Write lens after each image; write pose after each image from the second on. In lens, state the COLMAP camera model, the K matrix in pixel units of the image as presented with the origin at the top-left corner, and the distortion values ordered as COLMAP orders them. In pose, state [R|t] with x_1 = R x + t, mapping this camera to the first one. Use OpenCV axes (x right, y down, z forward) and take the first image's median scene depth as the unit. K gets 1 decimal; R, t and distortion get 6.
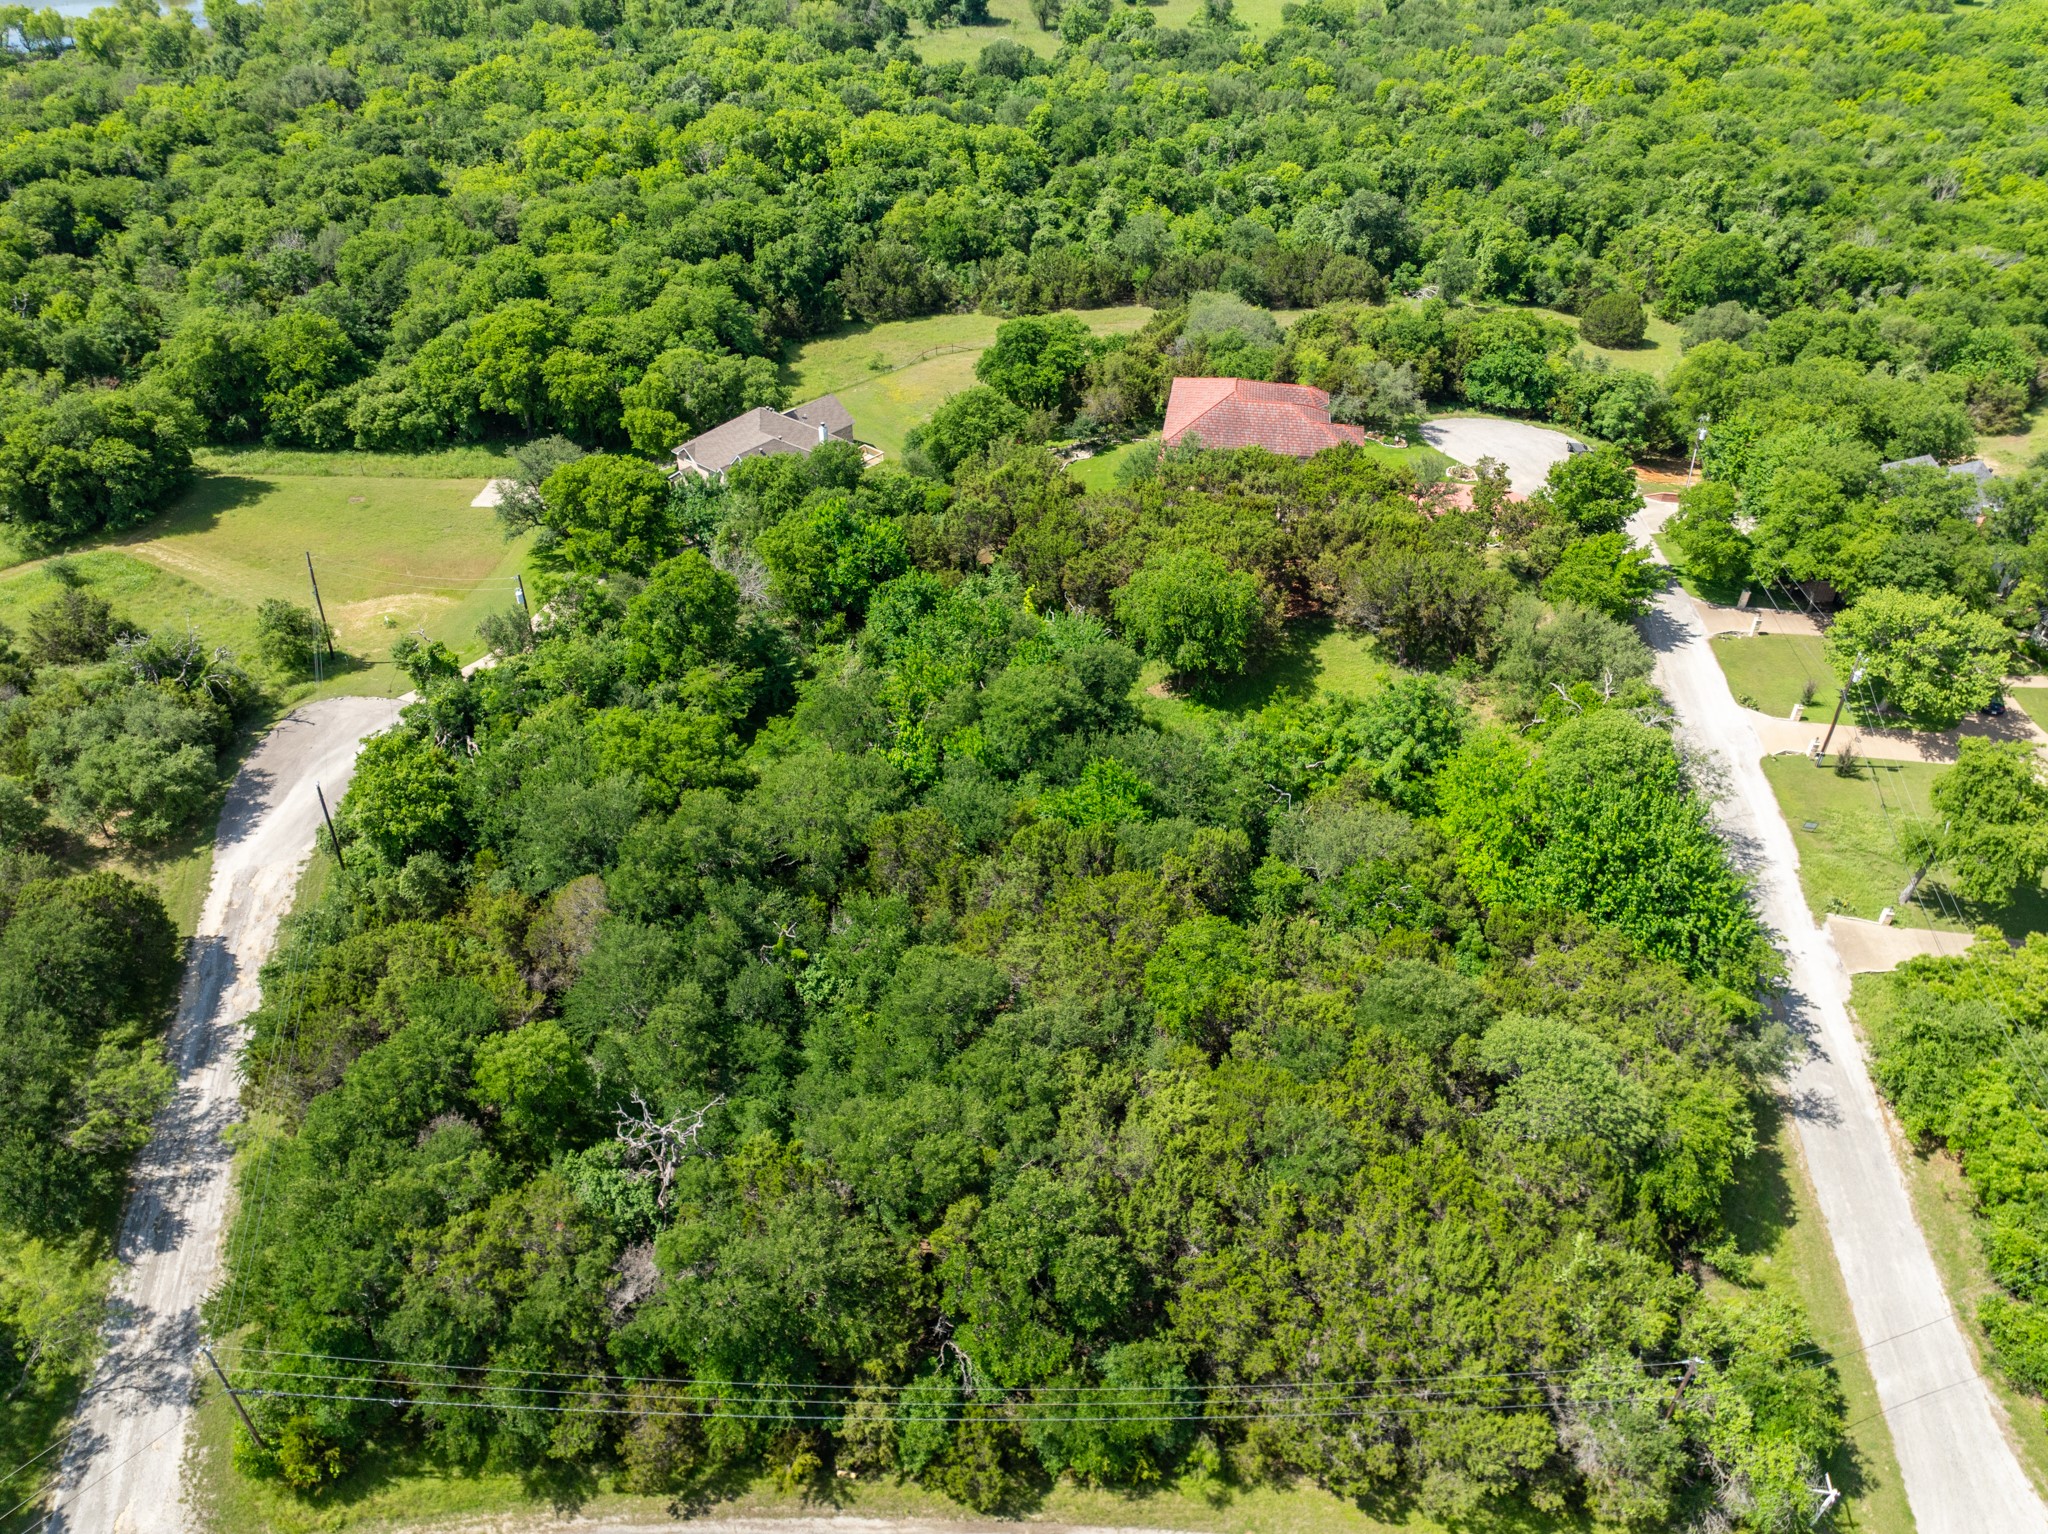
lens RADIAL K [[1452.8, 0, 1026.9], [0, 1452.8, 756.9], [0, 0, 1]] dist [-0.033689, 0.022953]
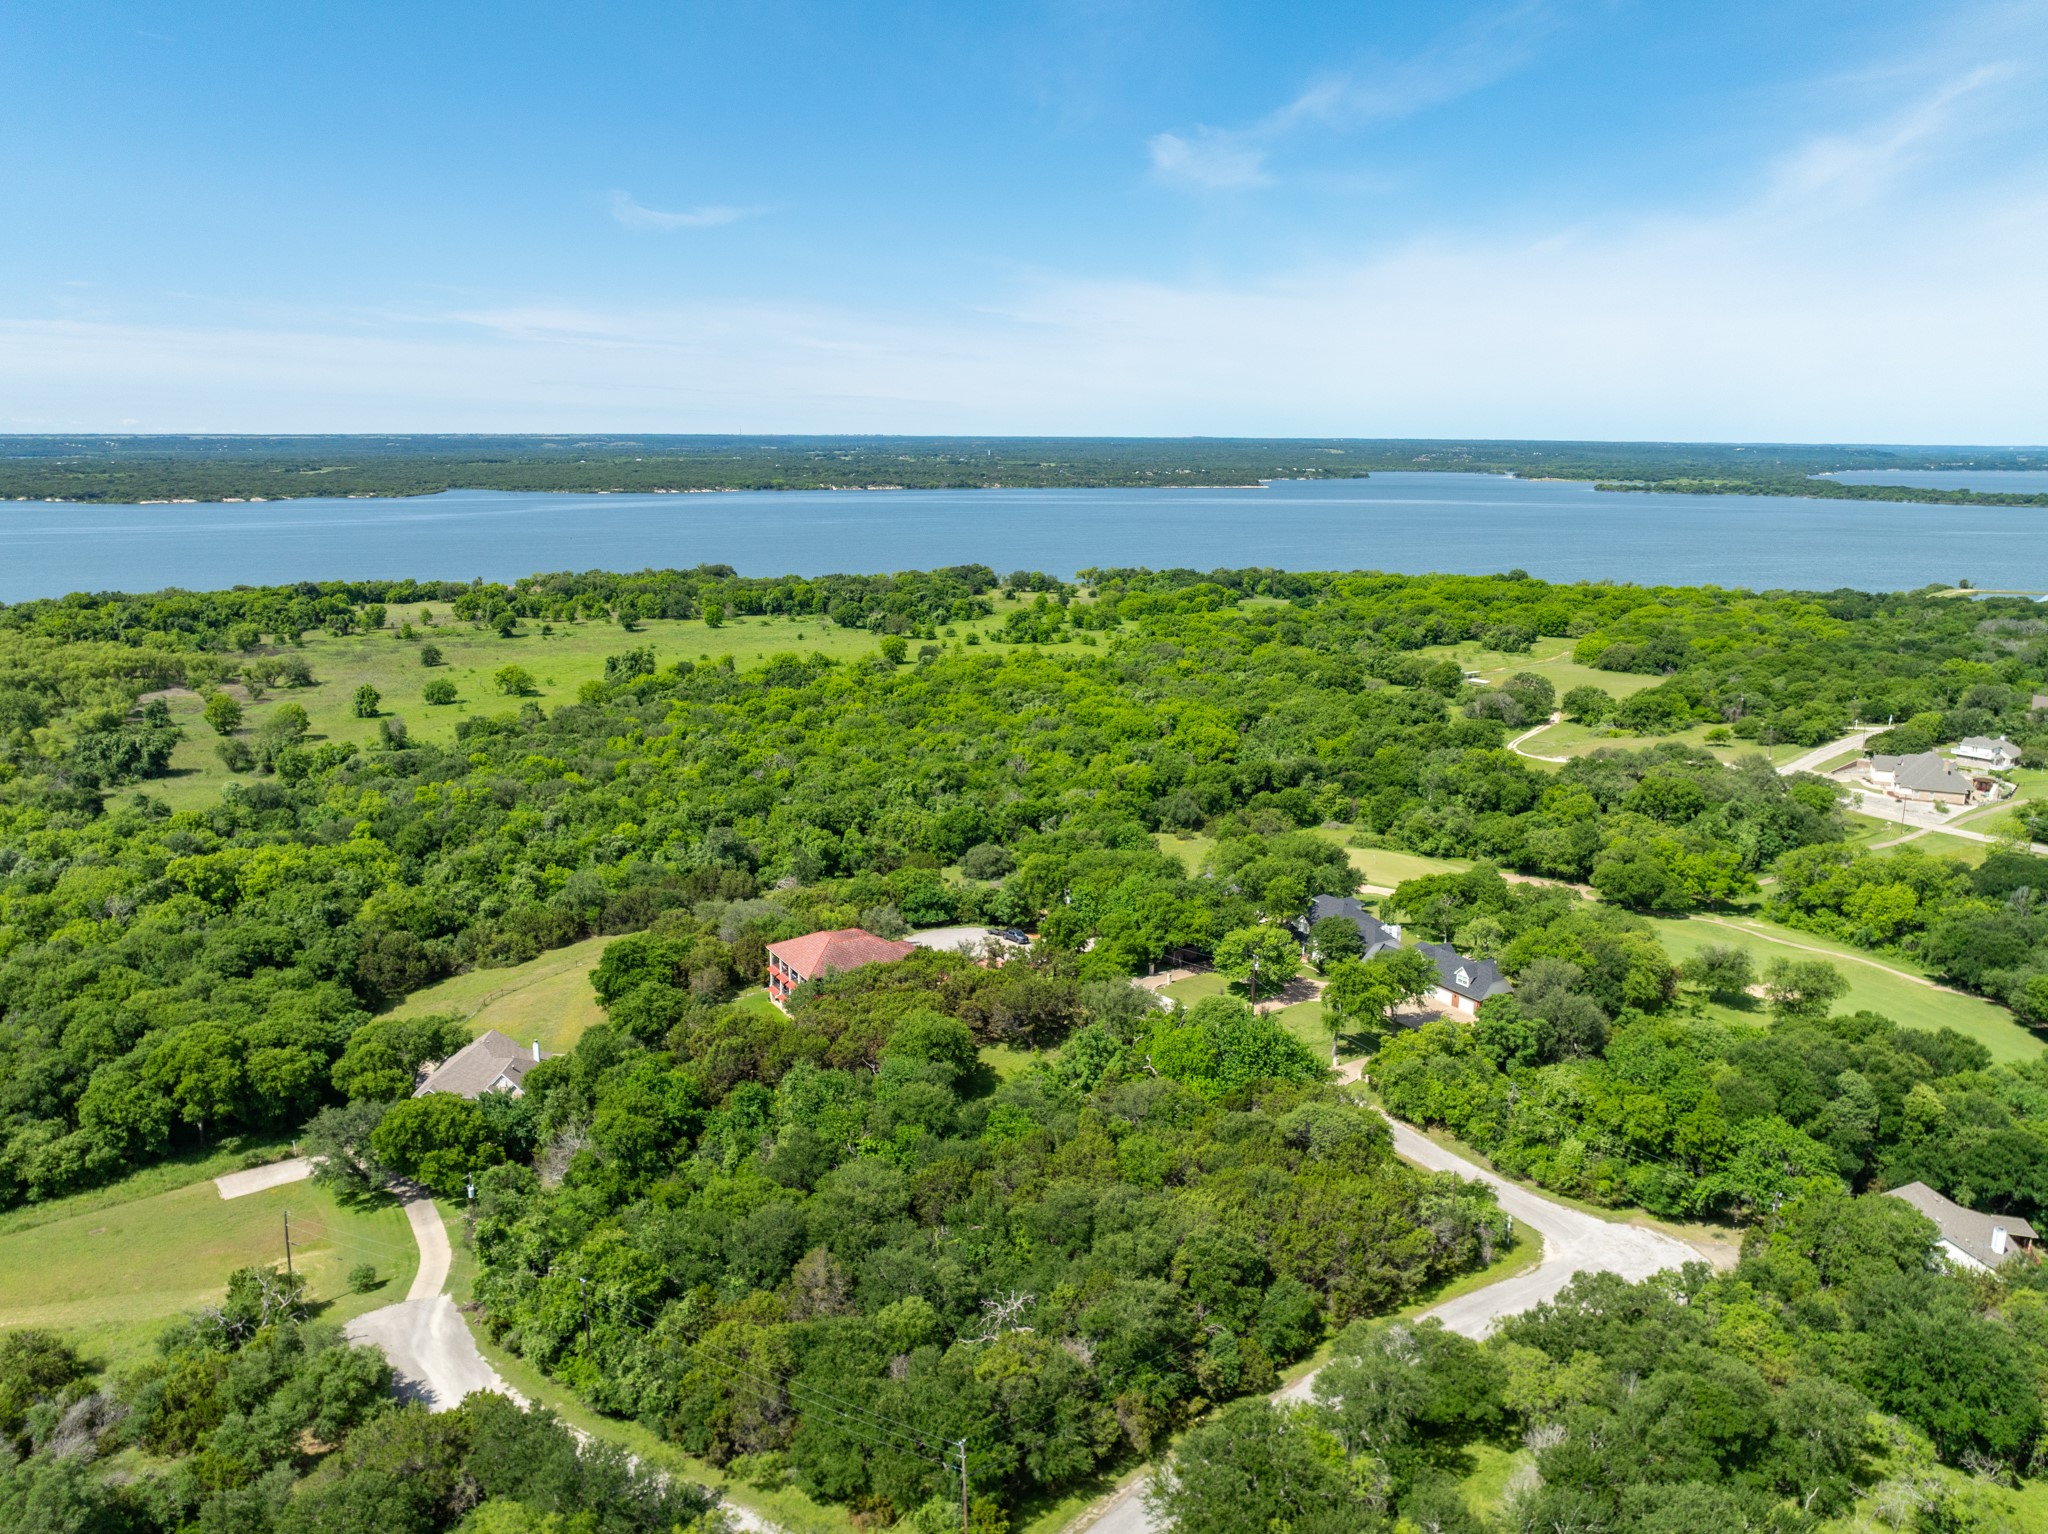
lens RADIAL K [[1452.8, 0, 1026.9], [0, 1452.8, 756.9], [0, 0, 1]] dist [-0.033689, 0.022953]
pose [[0.755624, -0.138685, 0.640155, -0.718516], [0.397505, 0.873872, -0.279887, 0.099489], [-0.520597, 0.465954, 0.715447, -0.316337]]
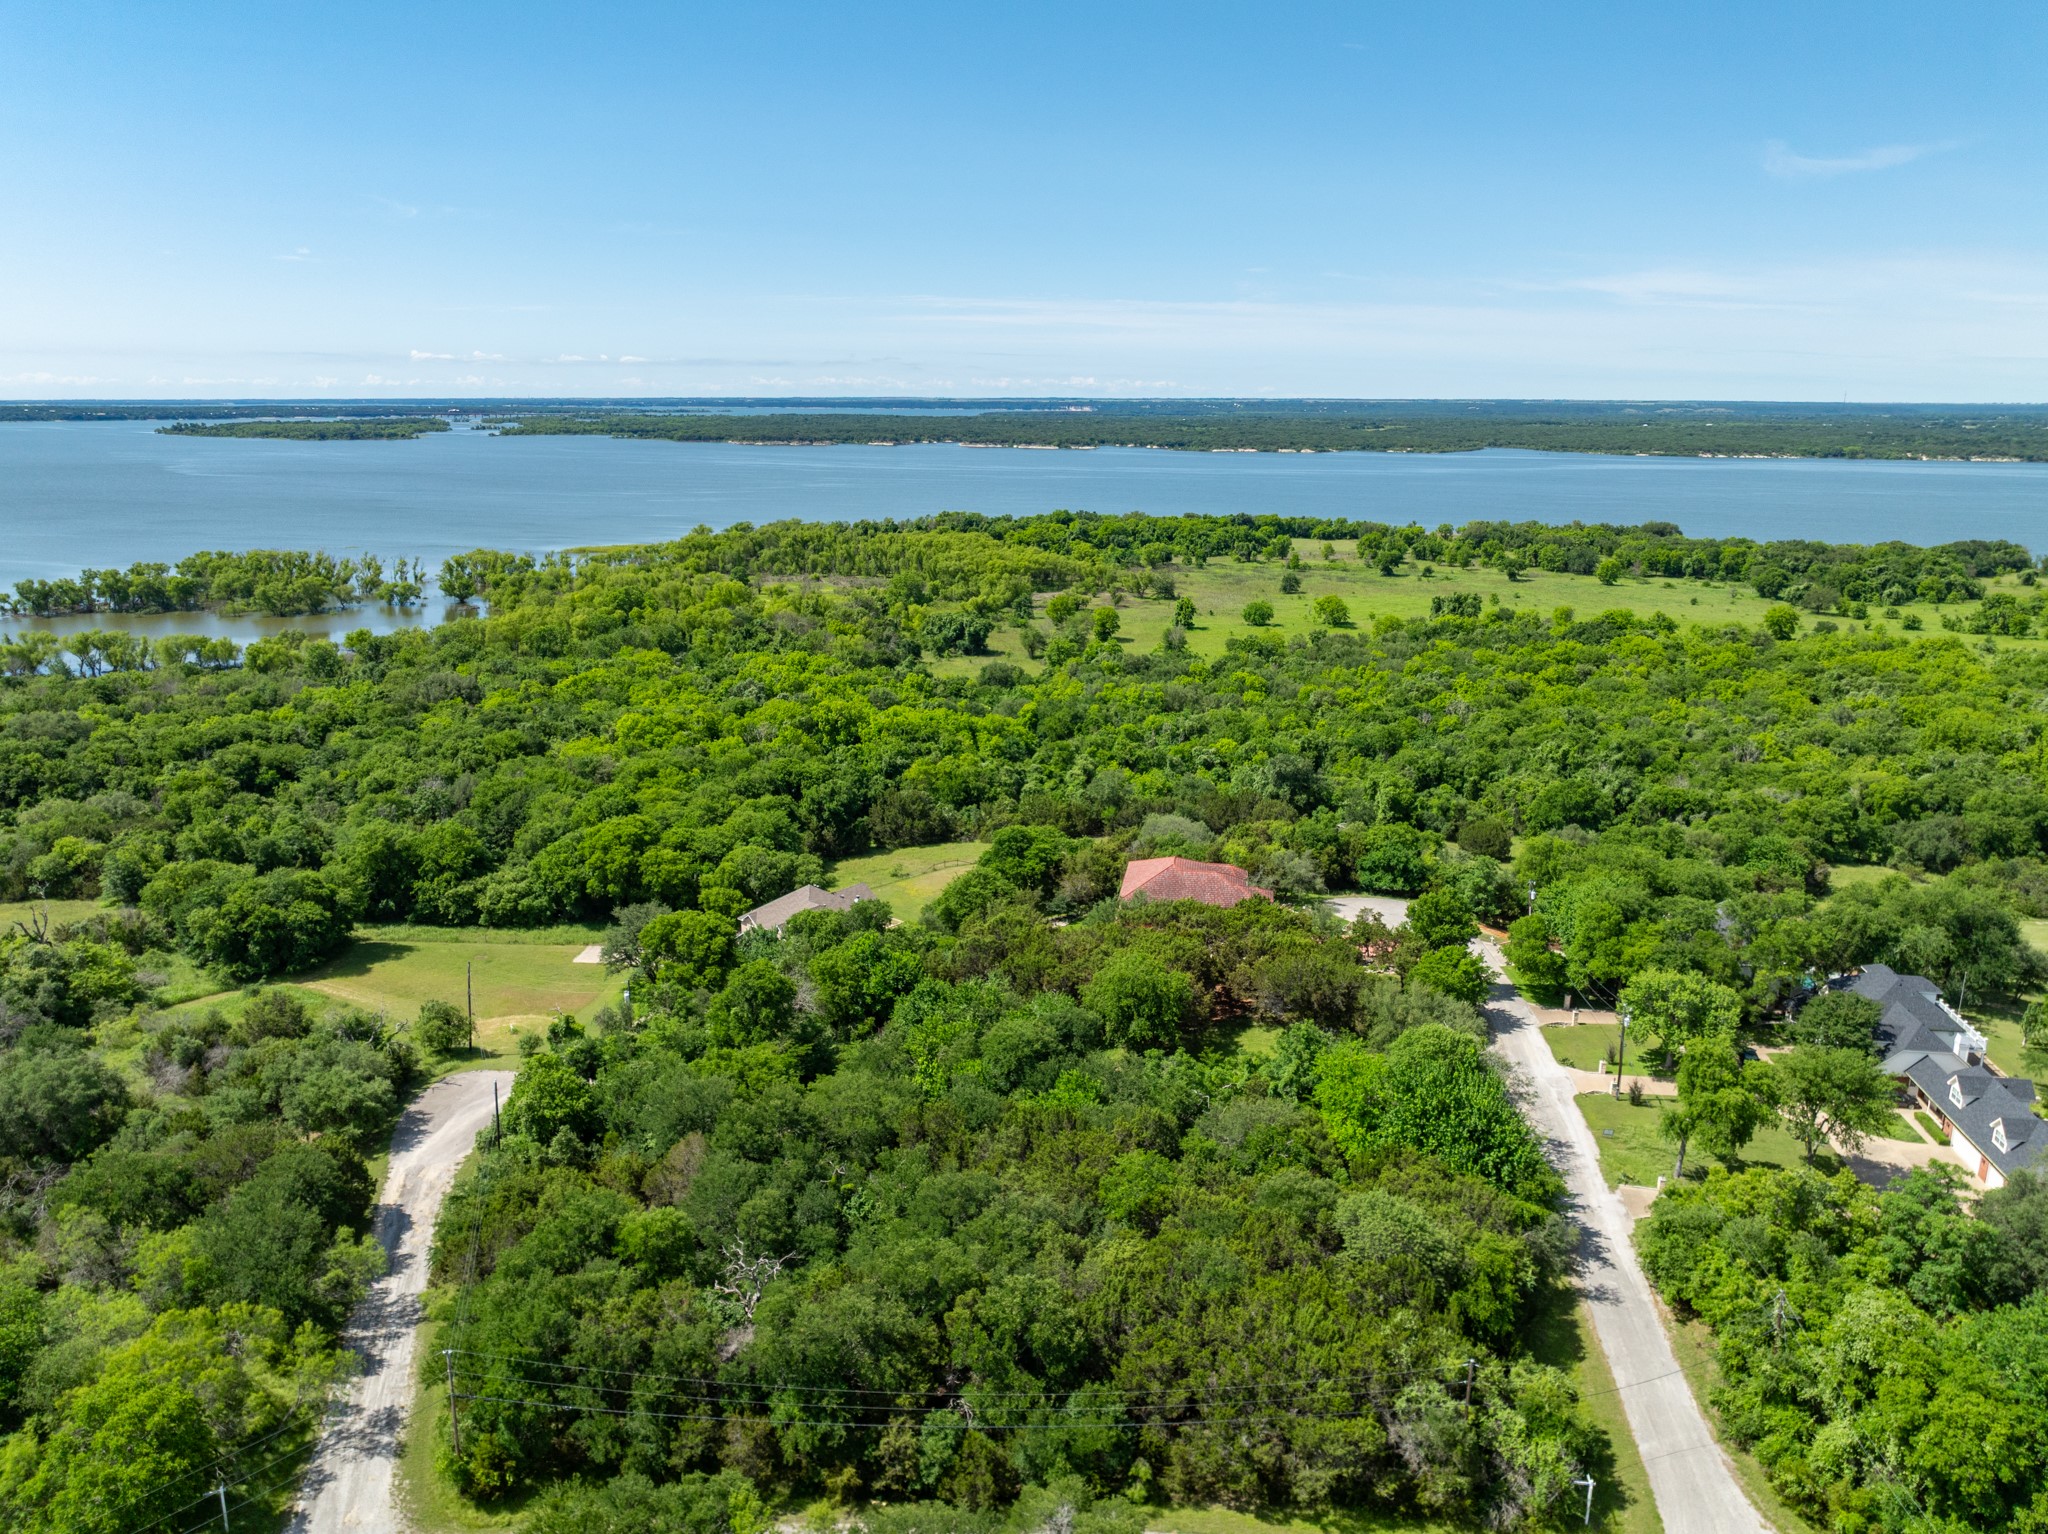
lens RADIAL K [[1452.8, 0, 1026.9], [0, 1452.8, 756.9], [0, 0, 1]] dist [-0.033689, 0.022953]
pose [[0.999987, 0.001184, 0.005017, 0.003414], [0.000949, 0.914368, -0.404882, 0.214506], [-0.005067, 0.404882, 0.914355, -0.276270]]
